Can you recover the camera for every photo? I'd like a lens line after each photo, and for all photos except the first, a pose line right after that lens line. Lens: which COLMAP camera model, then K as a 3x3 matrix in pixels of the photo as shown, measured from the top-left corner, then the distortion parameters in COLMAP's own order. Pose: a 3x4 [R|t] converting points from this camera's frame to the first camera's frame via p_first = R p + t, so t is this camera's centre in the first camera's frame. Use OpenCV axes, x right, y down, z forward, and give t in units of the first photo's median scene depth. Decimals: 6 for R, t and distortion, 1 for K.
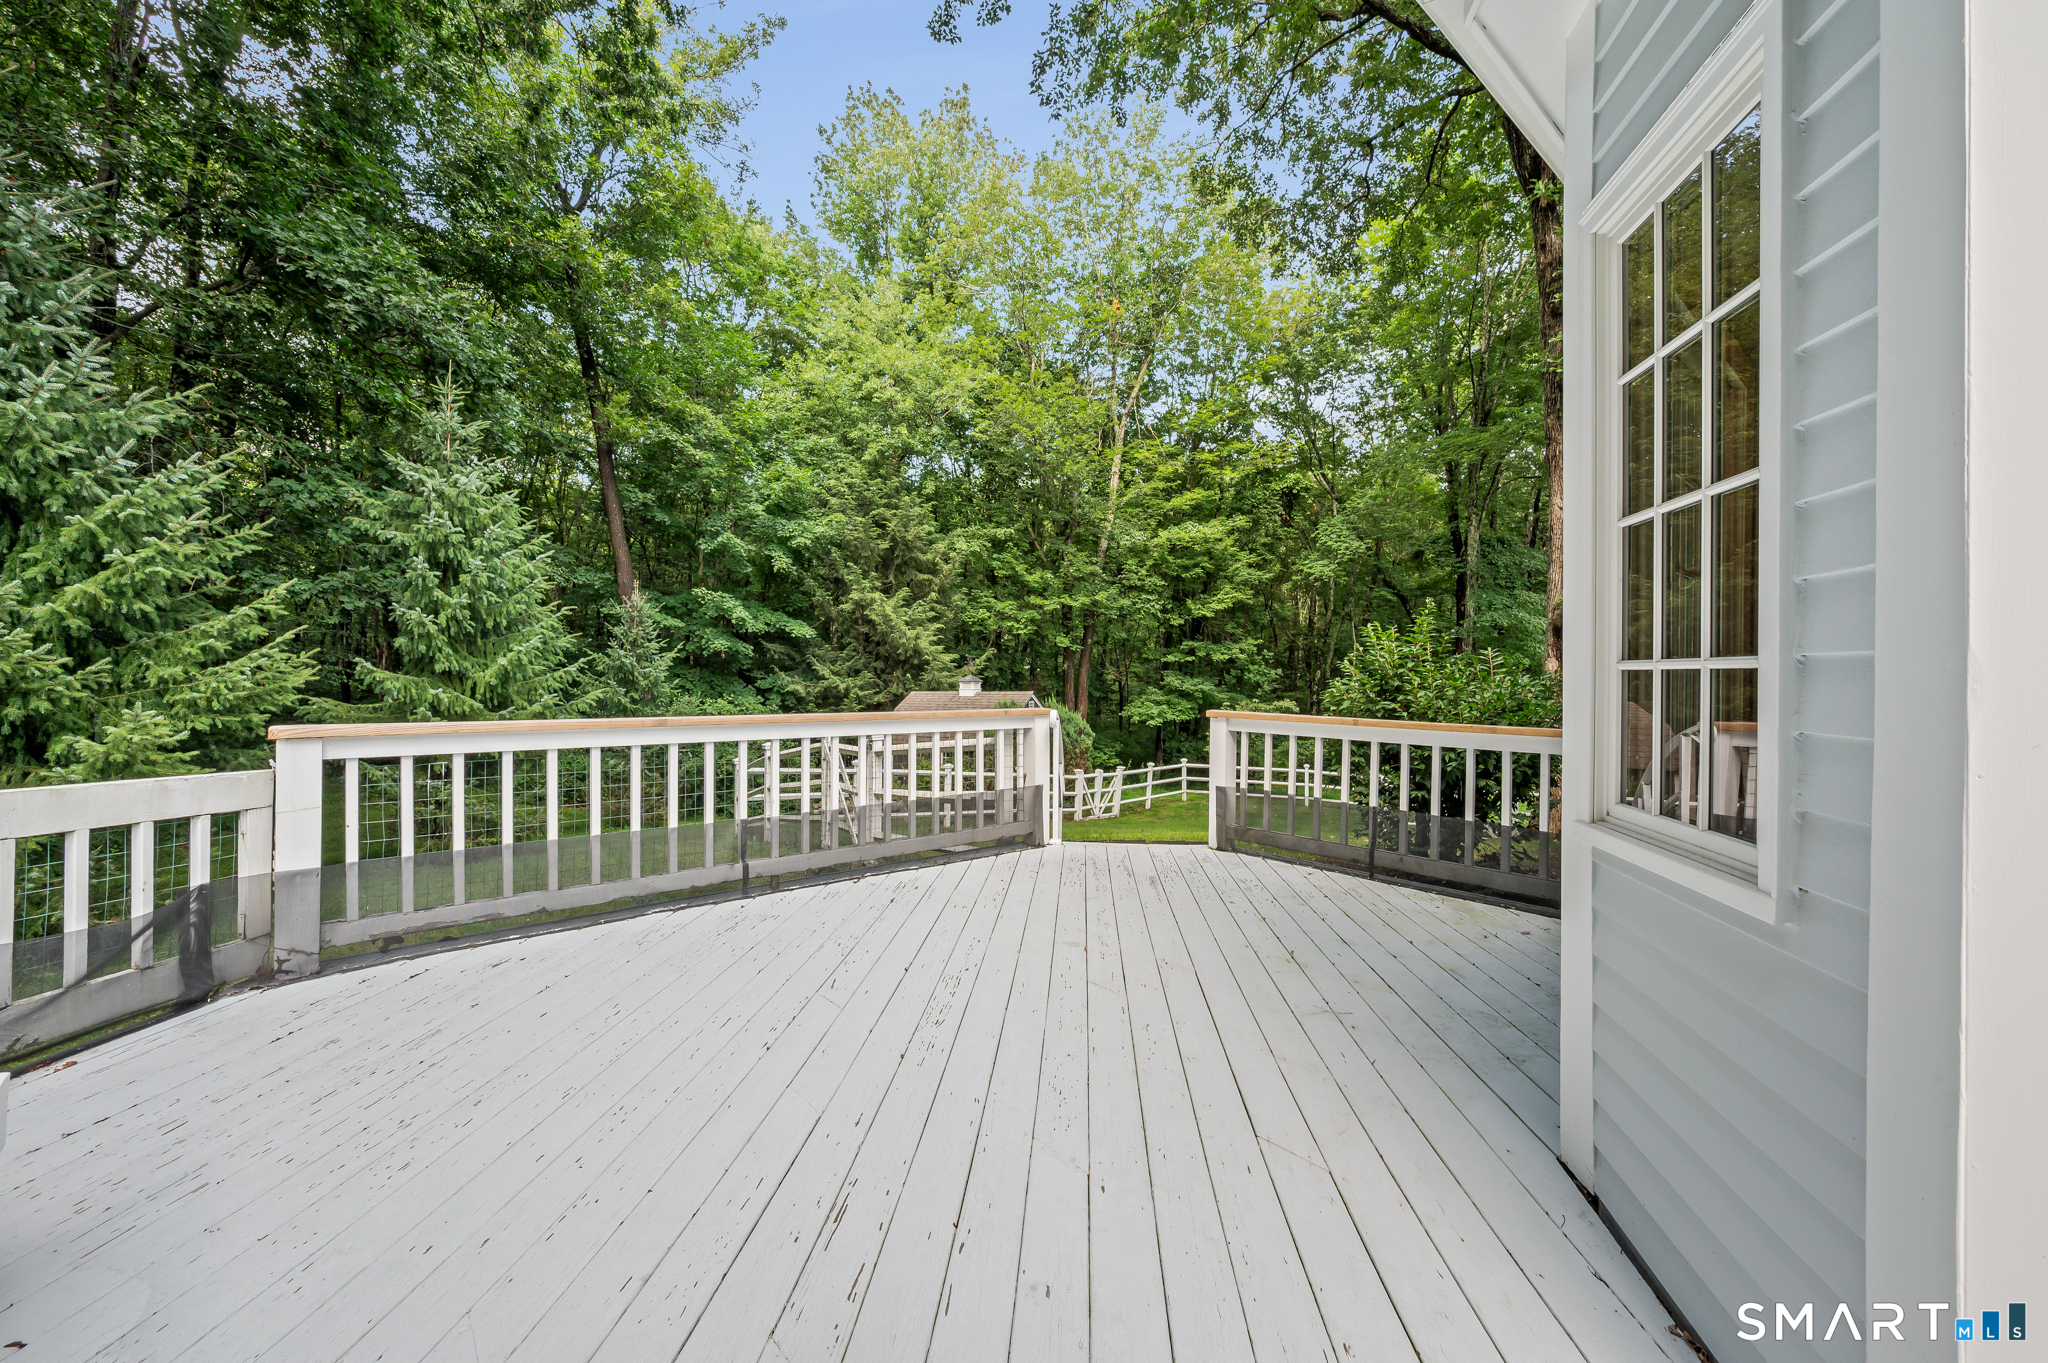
lens RADIAL K [[807.2, 0, 1028.1], [0, 807.2, 676.5], [0, 0, 1]] dist [0.000653, 0.000372]
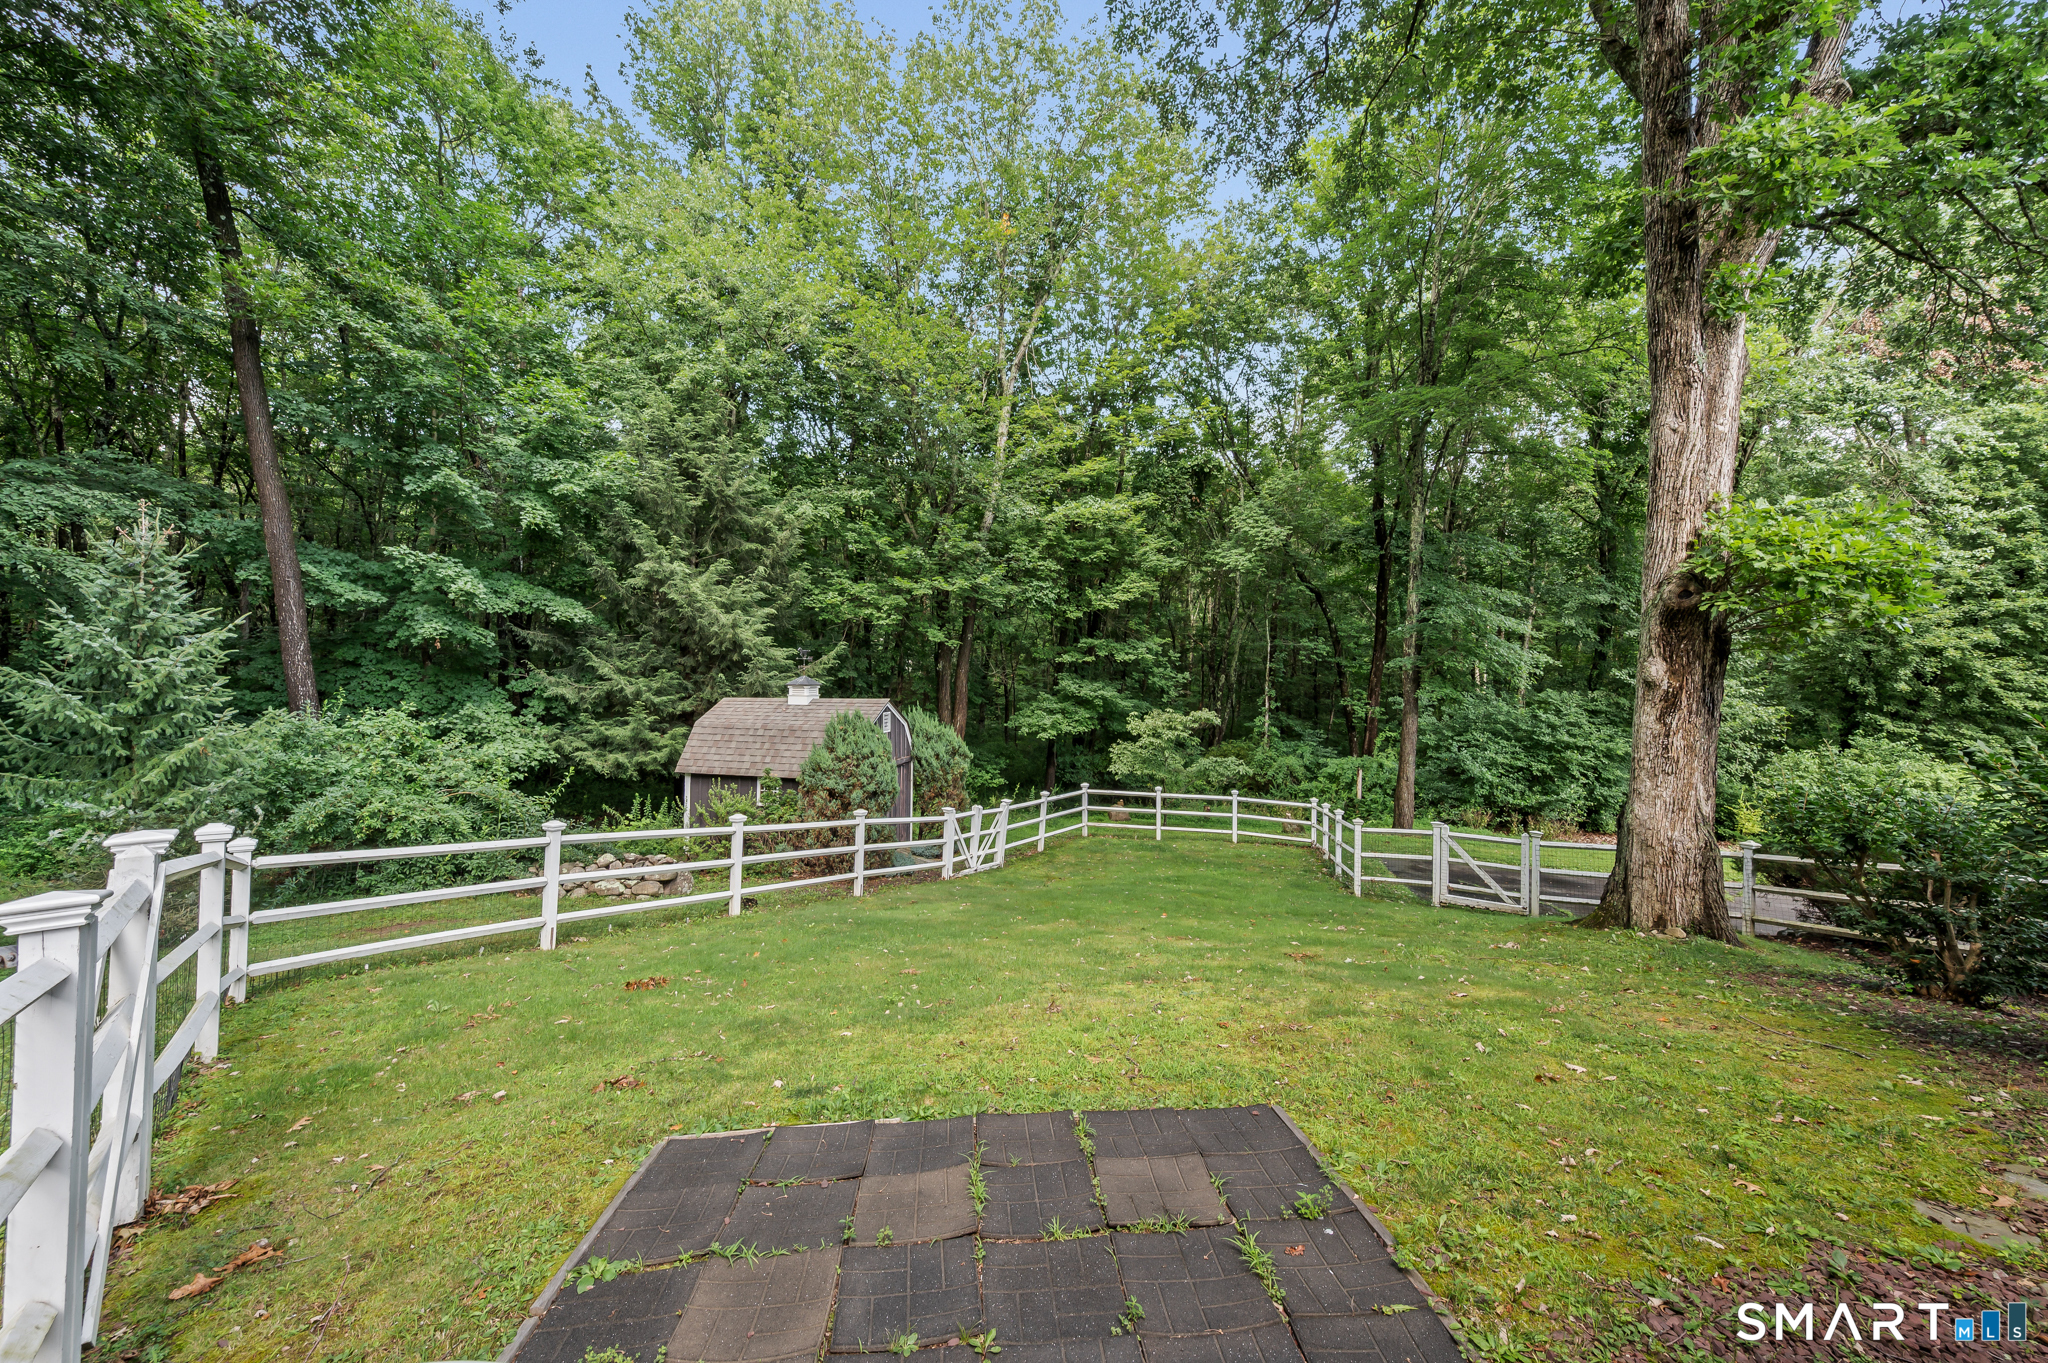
lens RADIAL K [[807.2, 0, 1028.1], [0, 807.2, 676.5], [0, 0, 1]] dist [0.000653, 0.000372]
pose [[0.990060, 0.009212, 0.140340, 0.022252], [-0.008896, 0.999956, -0.002880, -0.000953], [-0.140361, 0.001603, 0.990099, 0.197514]]
